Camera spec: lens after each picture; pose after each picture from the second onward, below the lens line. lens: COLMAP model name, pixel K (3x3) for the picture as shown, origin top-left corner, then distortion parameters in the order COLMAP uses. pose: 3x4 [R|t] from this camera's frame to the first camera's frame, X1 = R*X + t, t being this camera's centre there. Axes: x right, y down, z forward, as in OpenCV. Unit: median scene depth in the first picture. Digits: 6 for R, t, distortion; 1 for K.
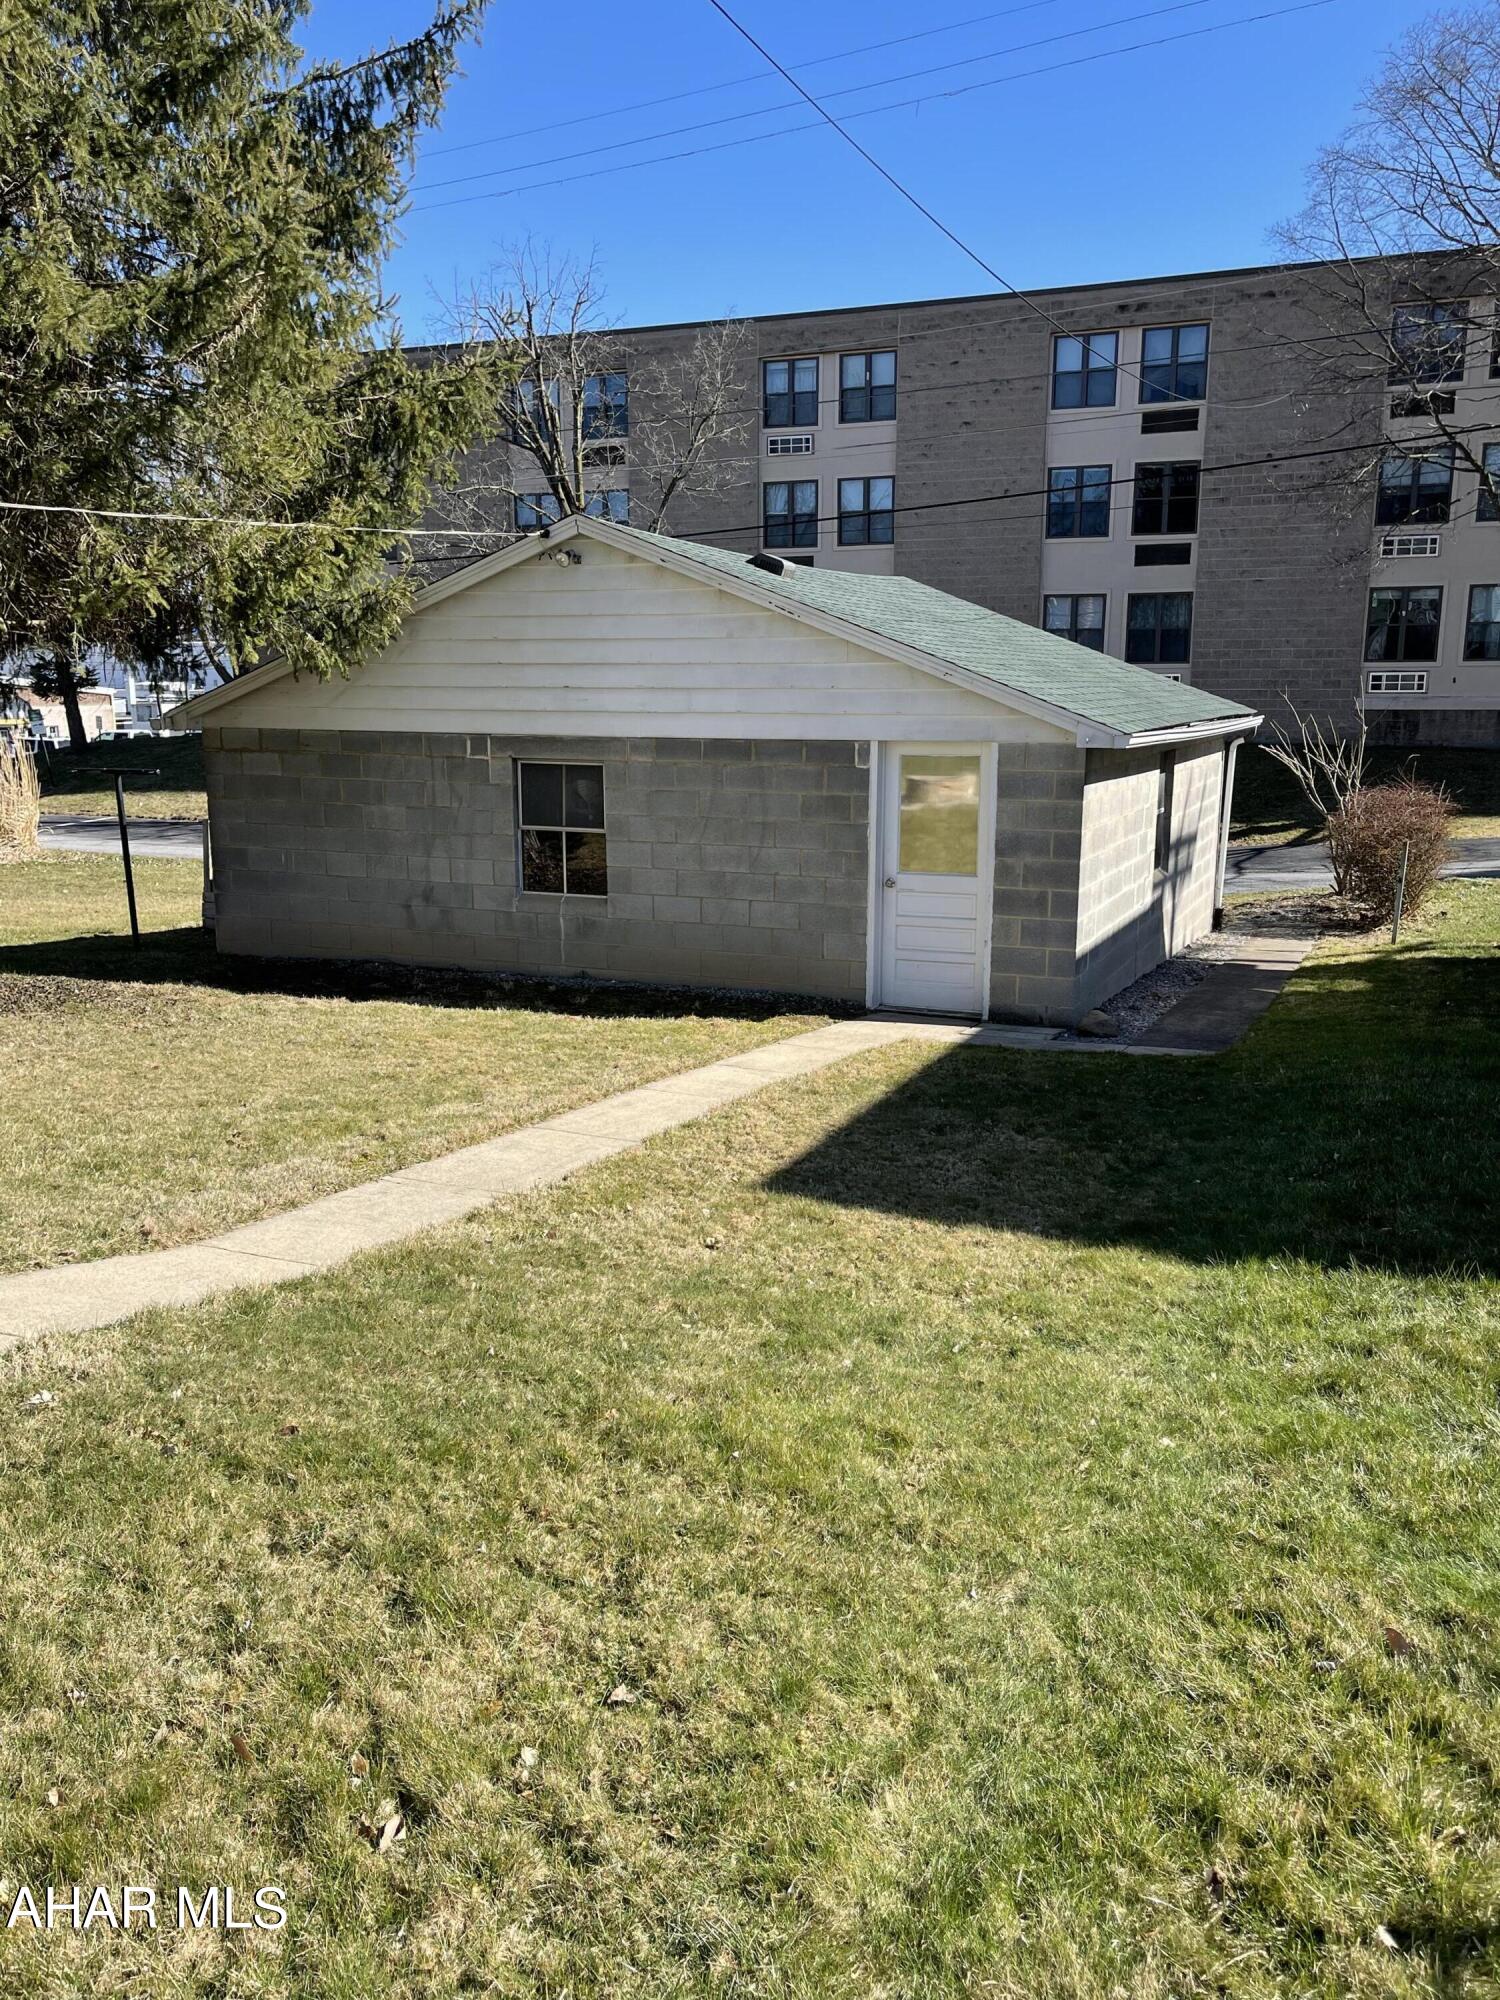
lens RADIAL K [[1611.3, 0, 749.4], [0, 1611.3, 1007.1], [0, 0, 1]] dist [0.102343, -0.143476]
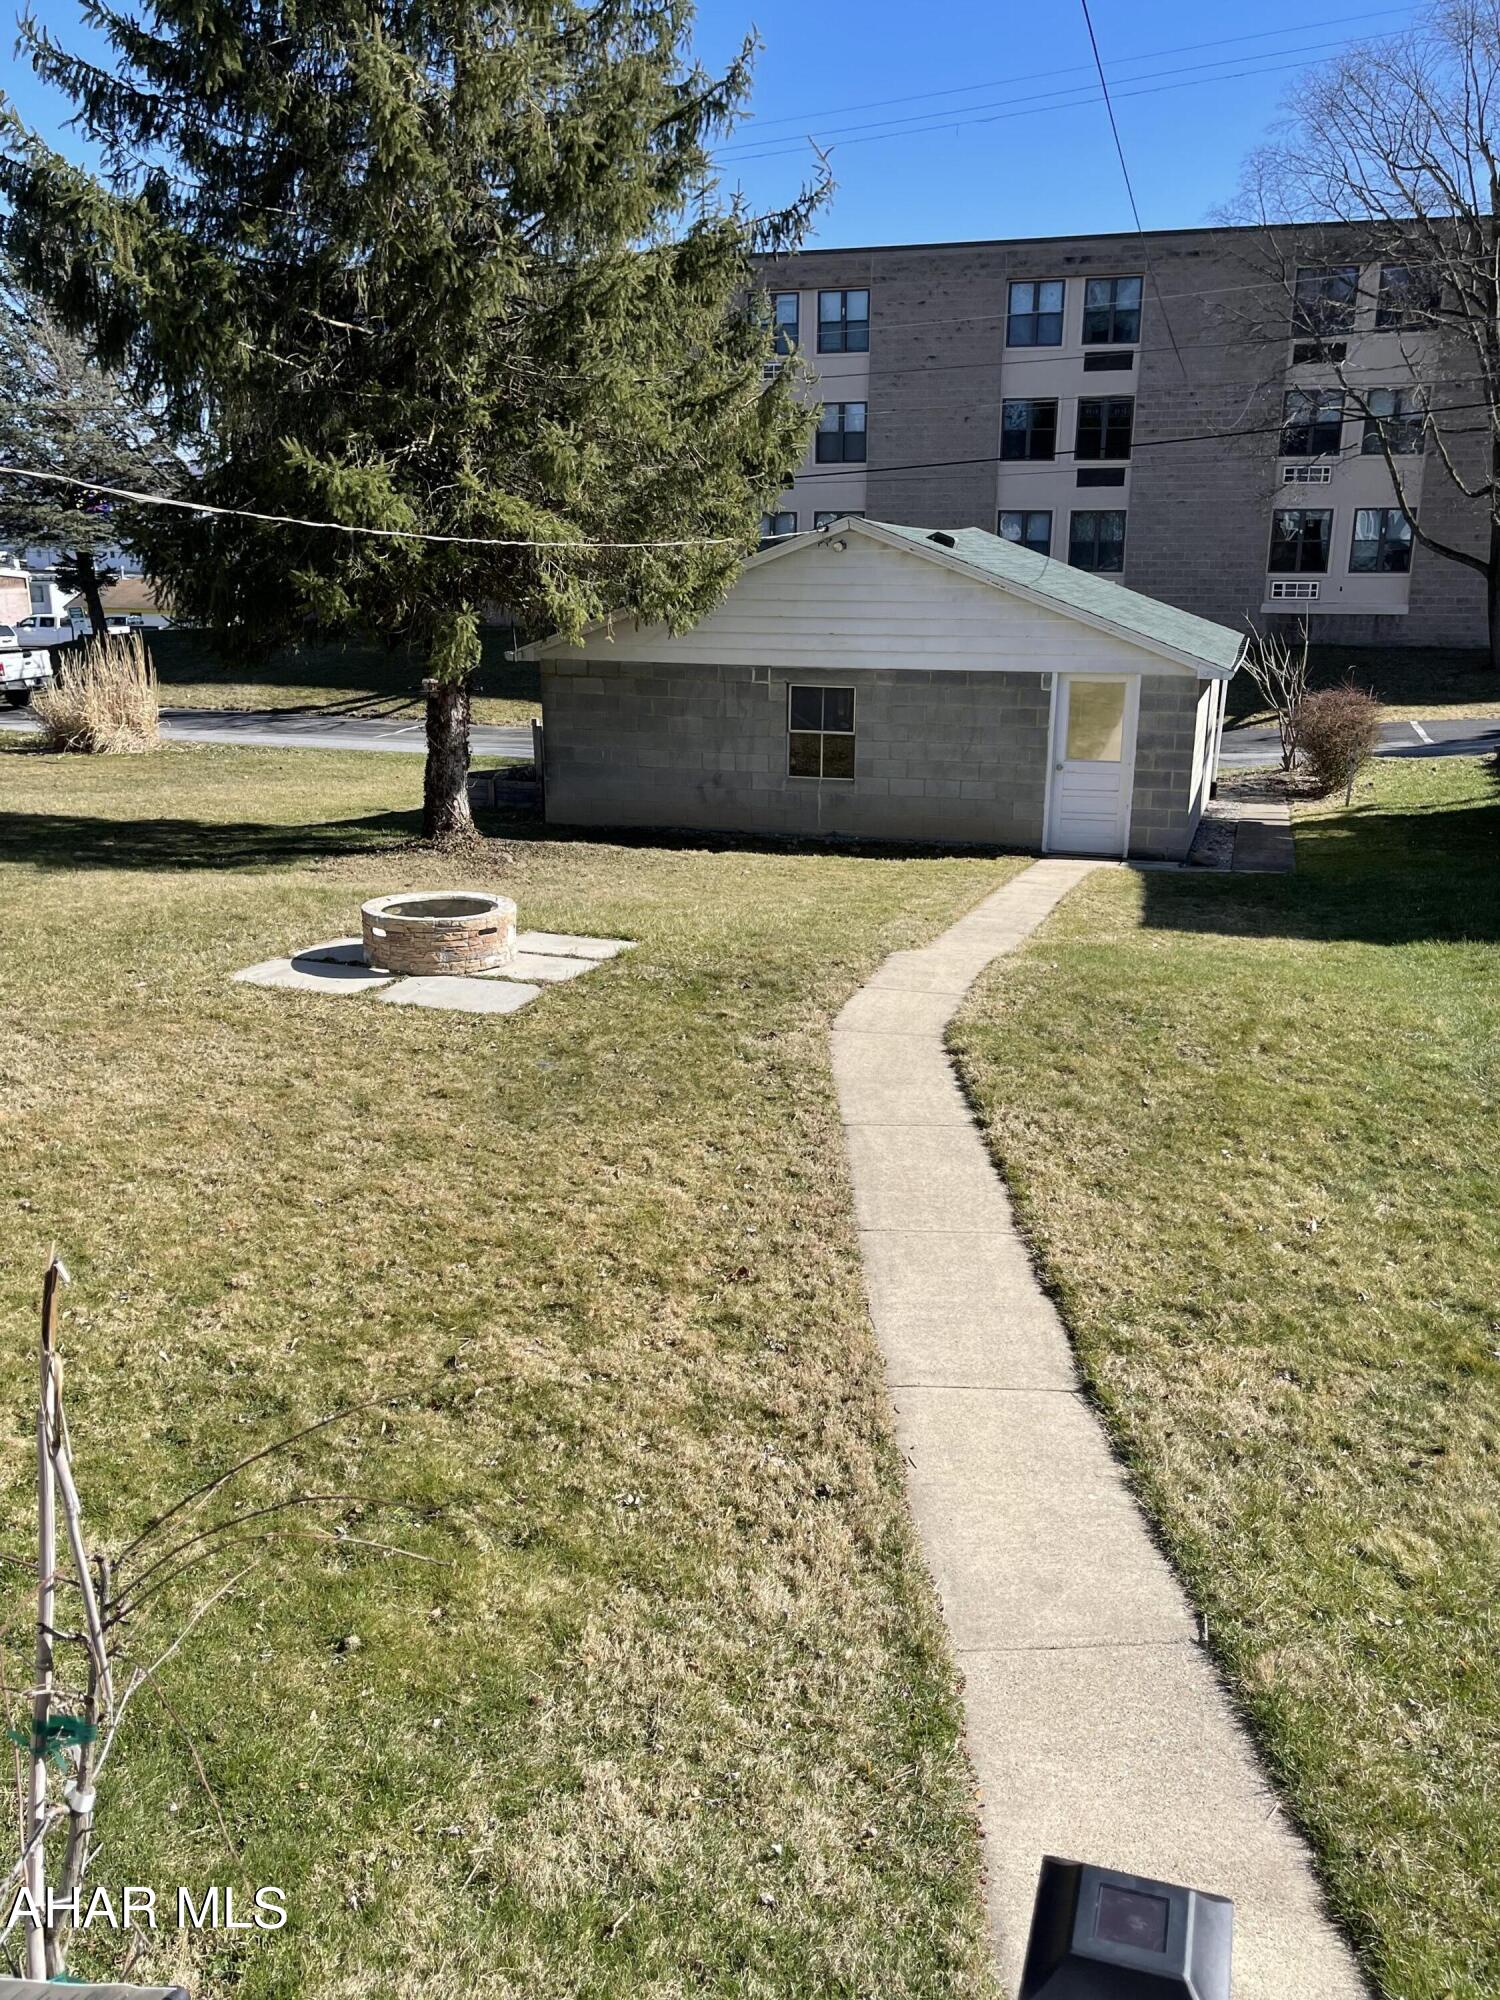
lens RADIAL K [[1611.3, 0, 749.4], [0, 1611.3, 1007.1], [0, 0, 1]] dist [0.102343, -0.143476]
pose [[0.995068, -0.022977, 0.096494, -0.210375], [0.015735, 0.997048, 0.075157, 0.016385], [-0.097936, -0.073268, 0.992492, -0.290308]]
